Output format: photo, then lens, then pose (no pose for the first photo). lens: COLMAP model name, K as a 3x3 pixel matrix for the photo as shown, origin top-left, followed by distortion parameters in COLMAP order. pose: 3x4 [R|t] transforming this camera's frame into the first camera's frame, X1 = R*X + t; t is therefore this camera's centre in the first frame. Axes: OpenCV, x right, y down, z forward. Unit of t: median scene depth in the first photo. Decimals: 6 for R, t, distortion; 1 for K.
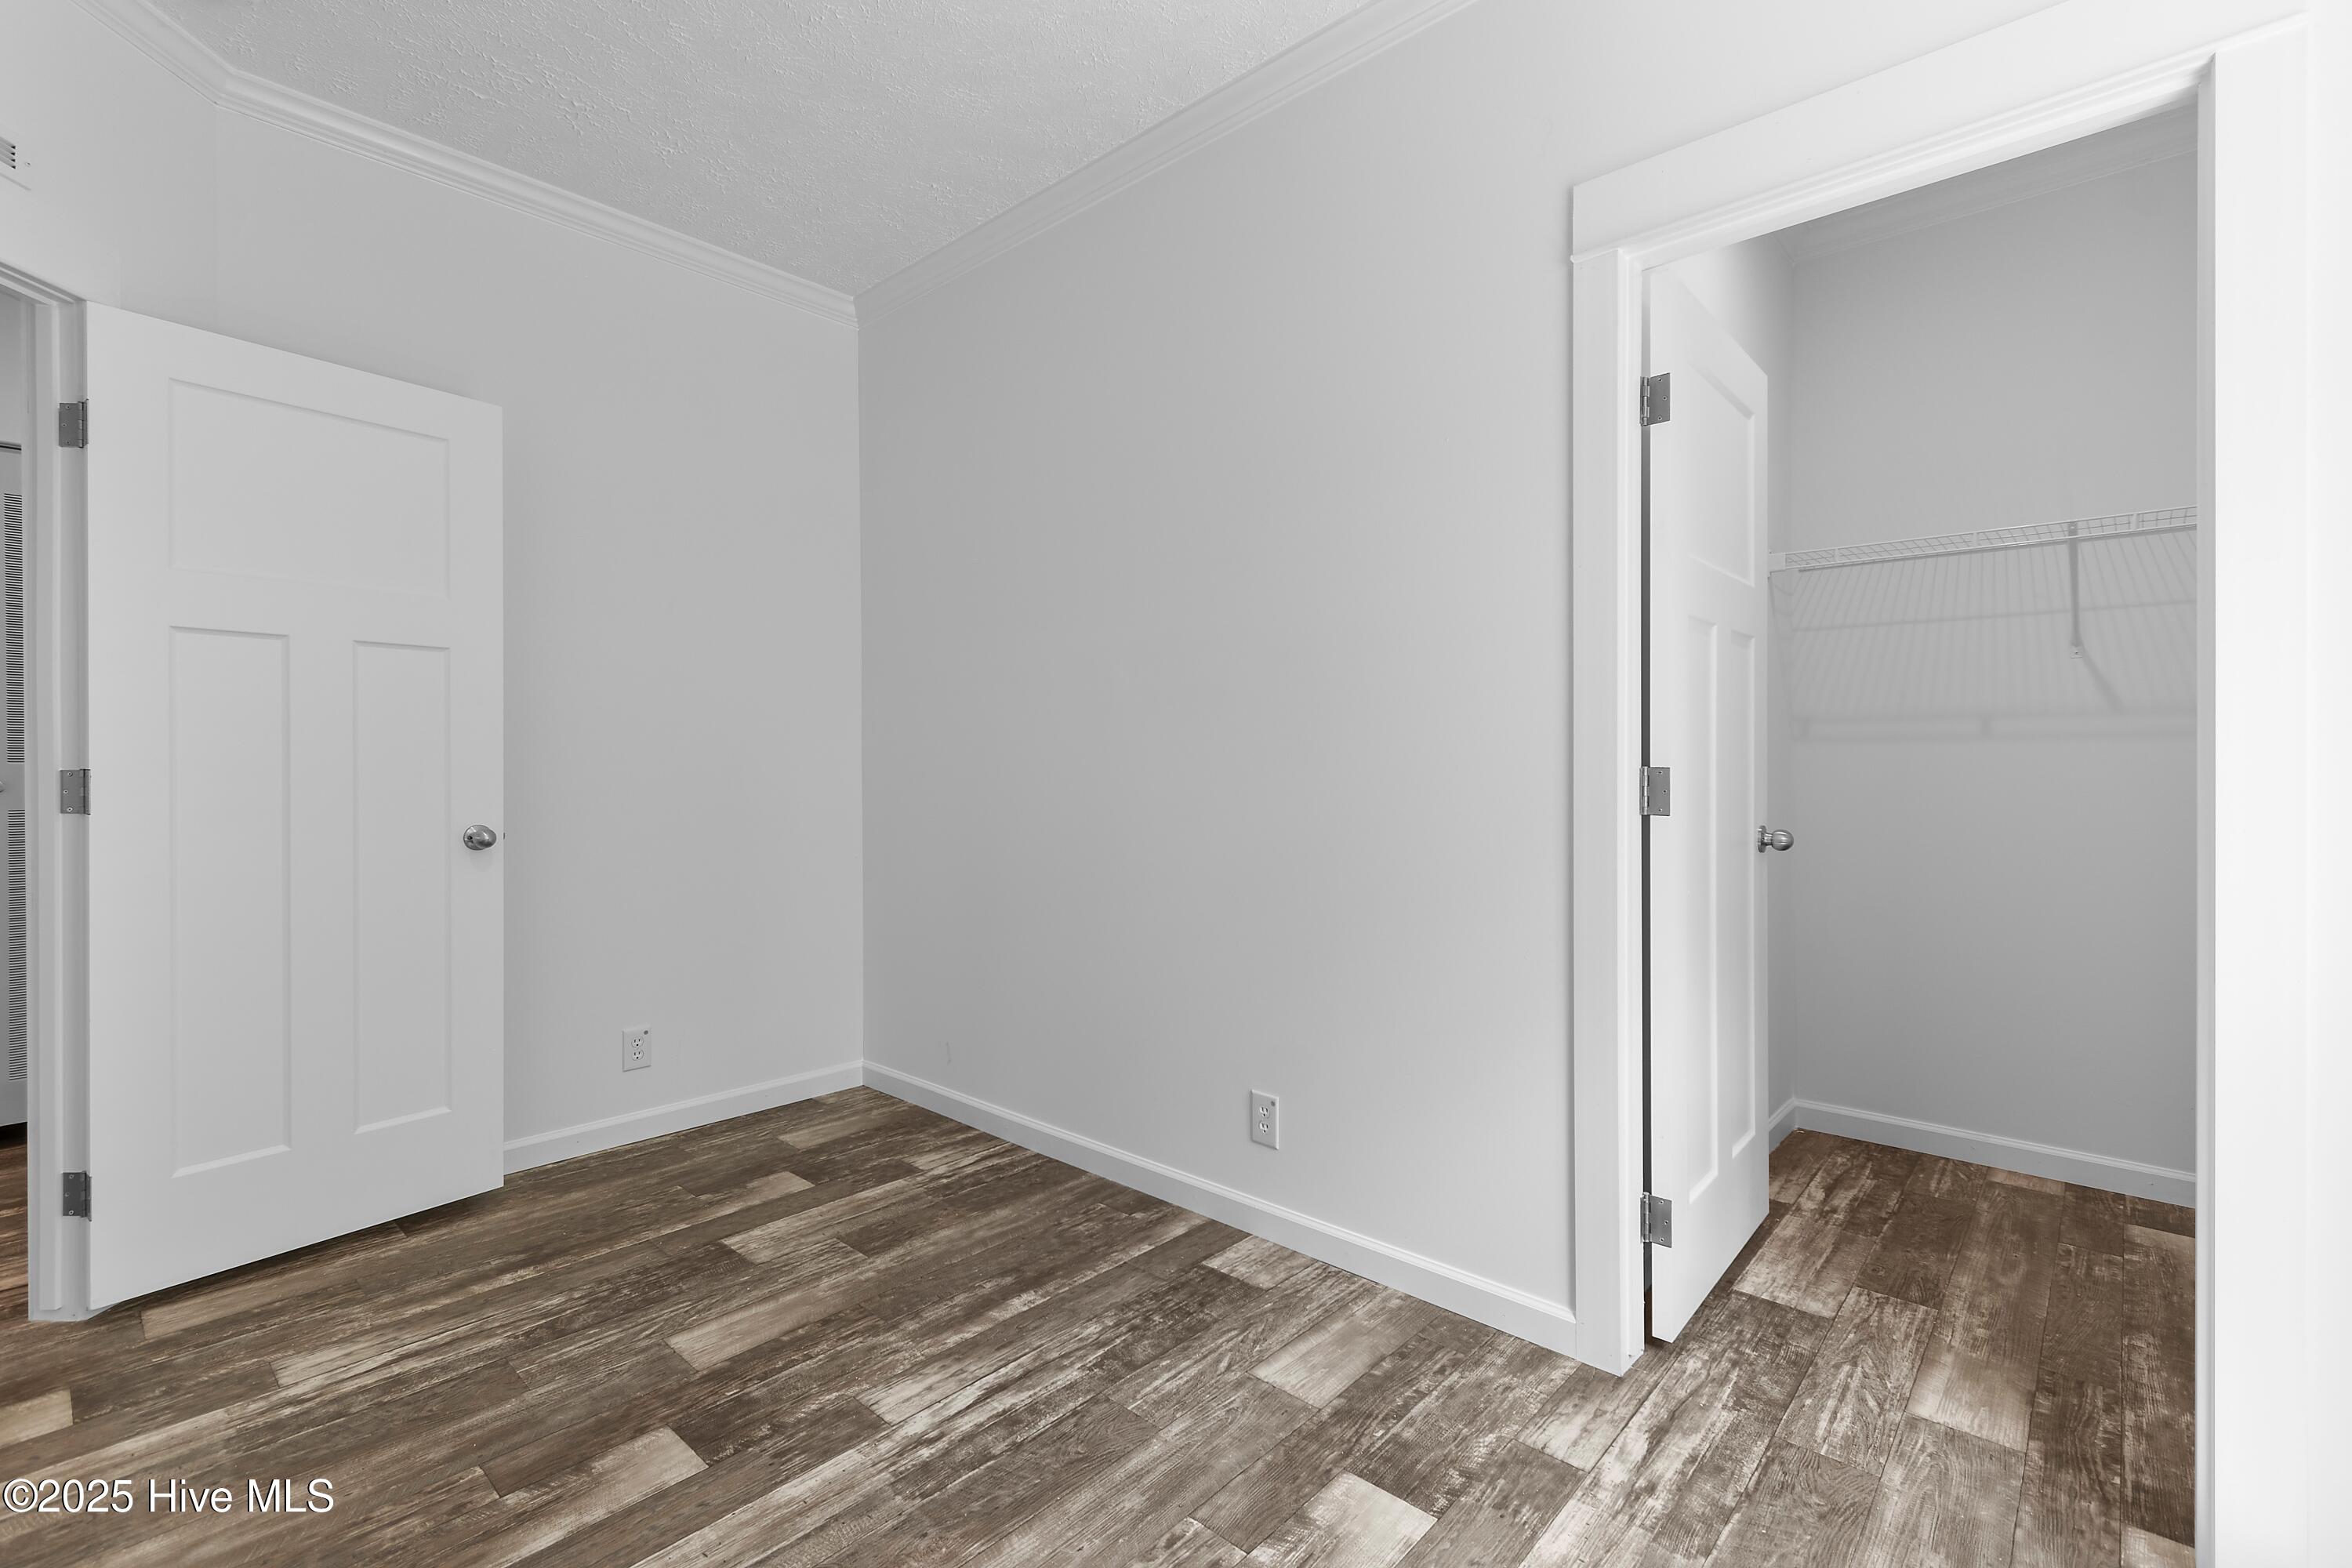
lens RADIAL K [[1047.3, 0, 1156.2], [0, 1047.3, 754.3], [0, 0, 1]] dist [-0.000176, -0.000825]
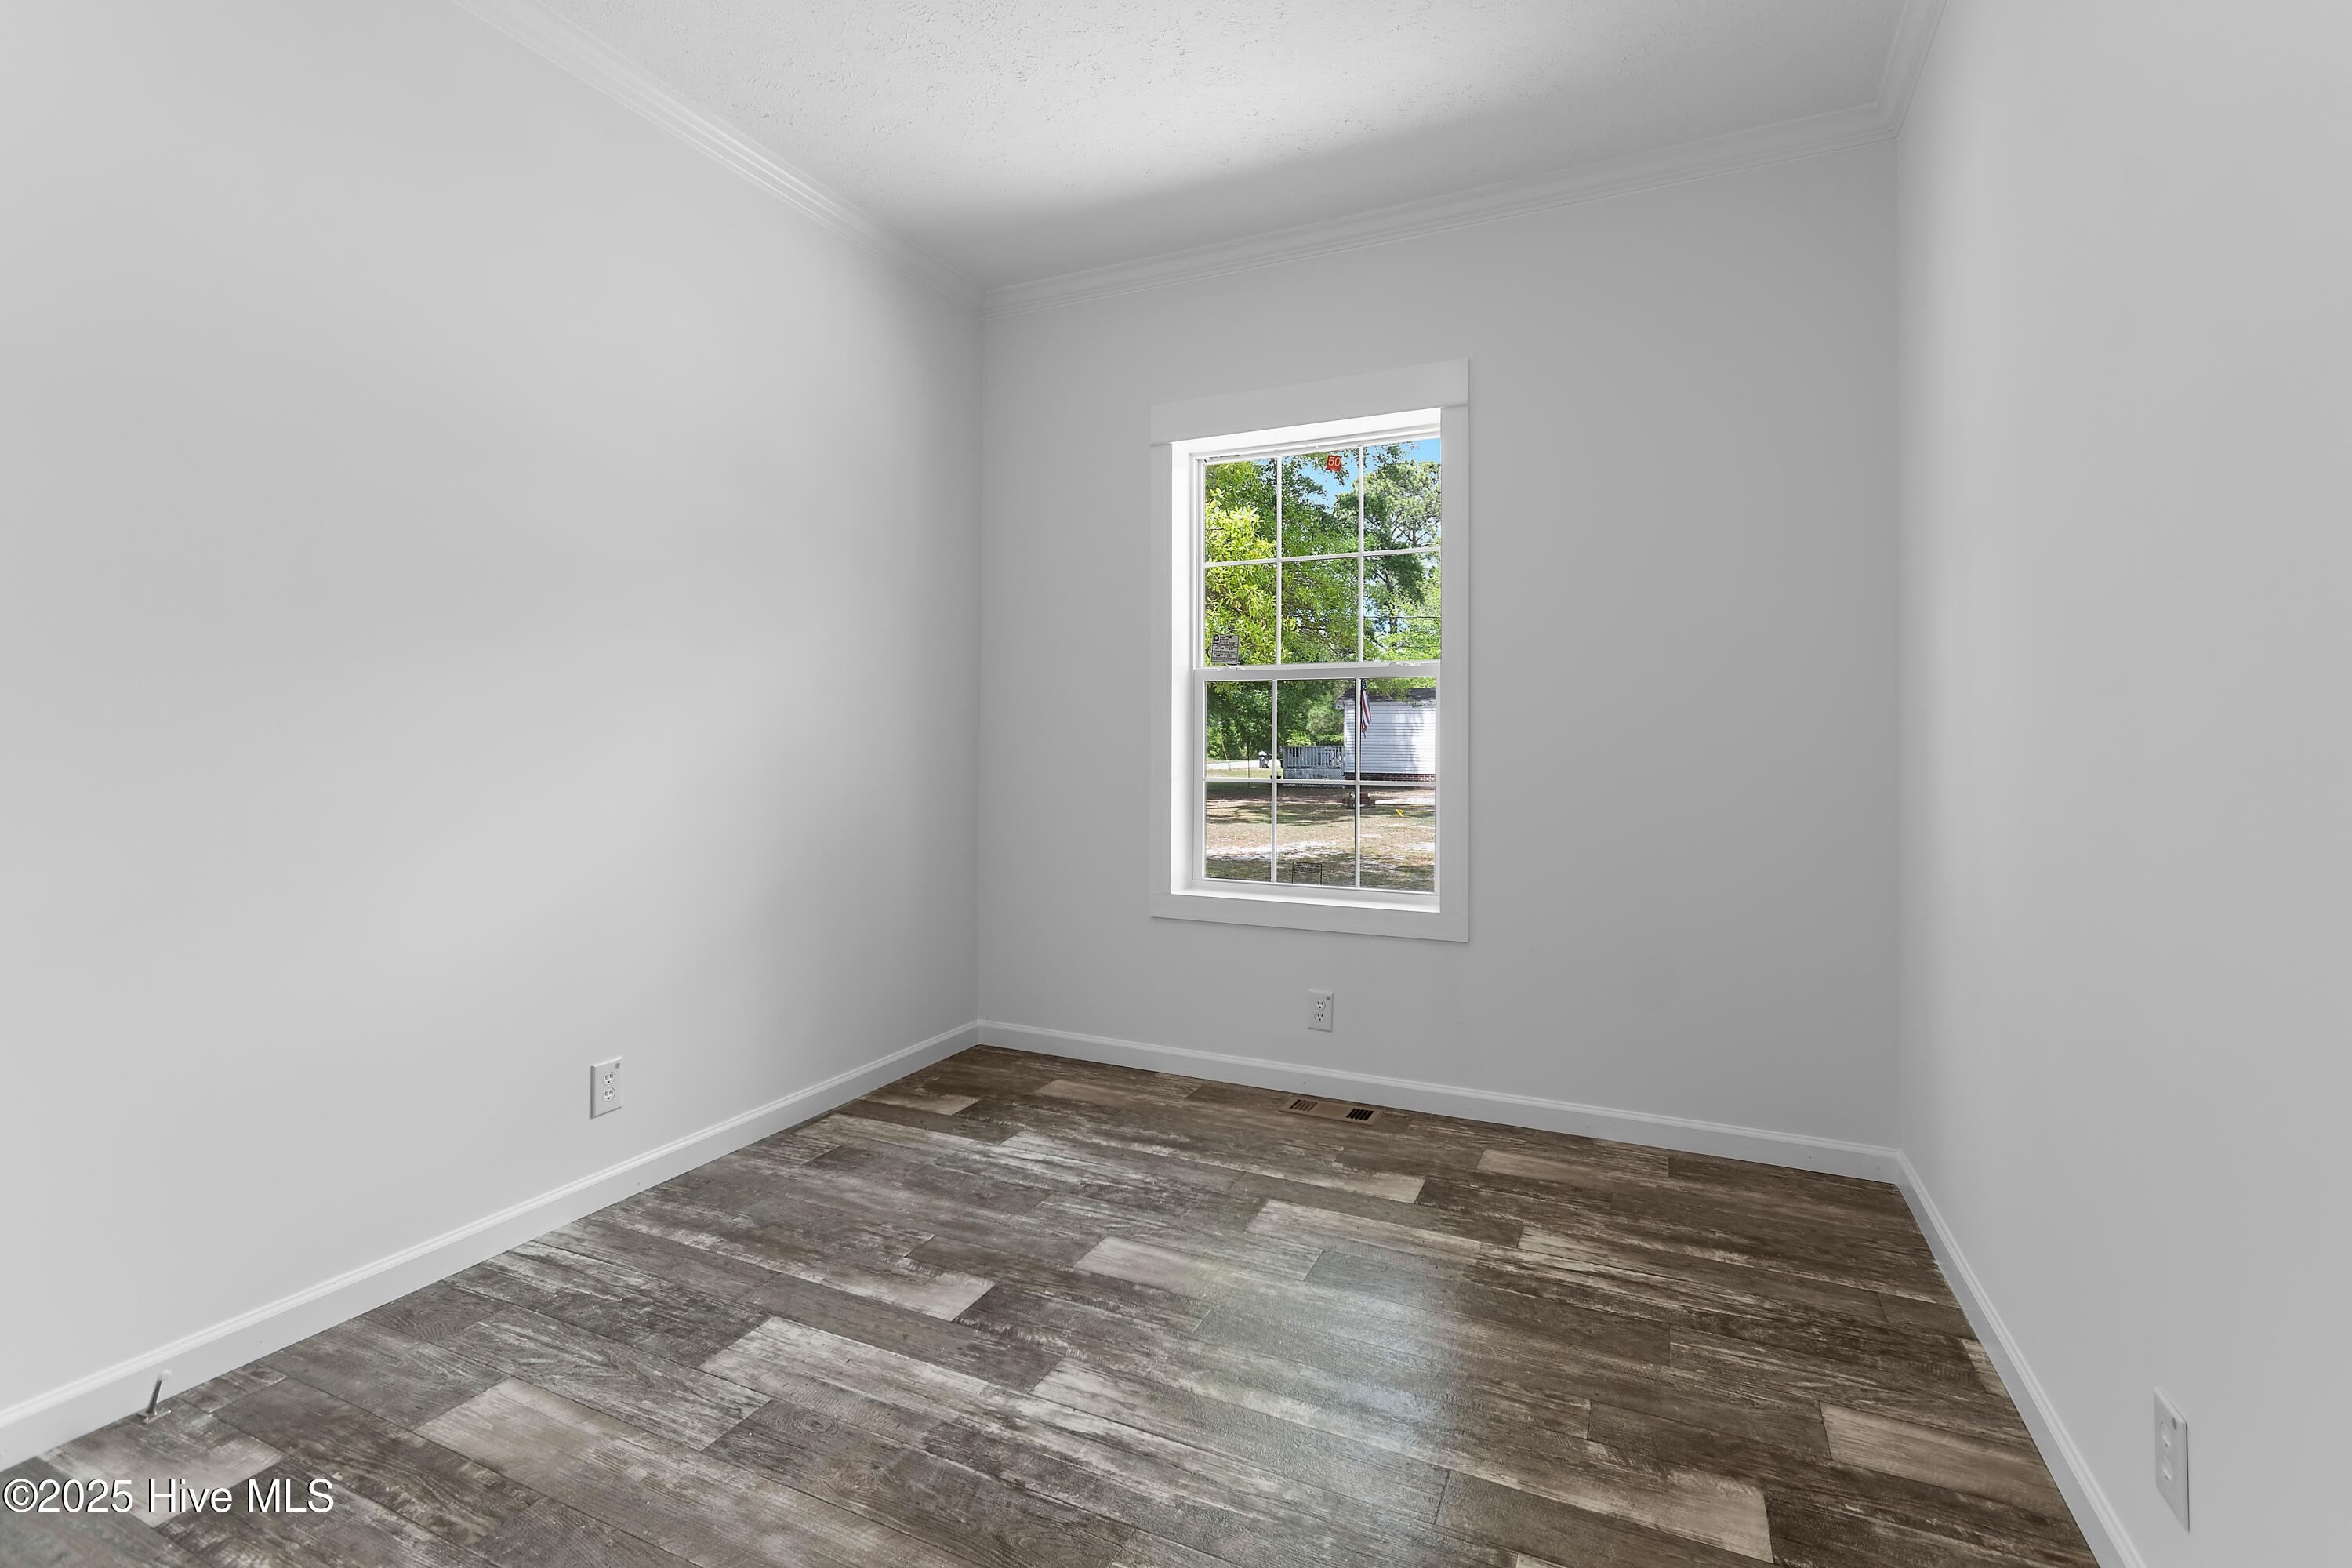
lens RADIAL K [[1046.8, 0, 1179.4], [0, 1046.8, 711.8], [0, 0, 1]] dist [0.005833, -0.000245]
pose [[0.311946, -0.022265, -0.949839, 0.218197], [0.004588, 0.999749, -0.021928, 0.001518], [0.950089, 0.002483, 0.311969, 0.232291]]
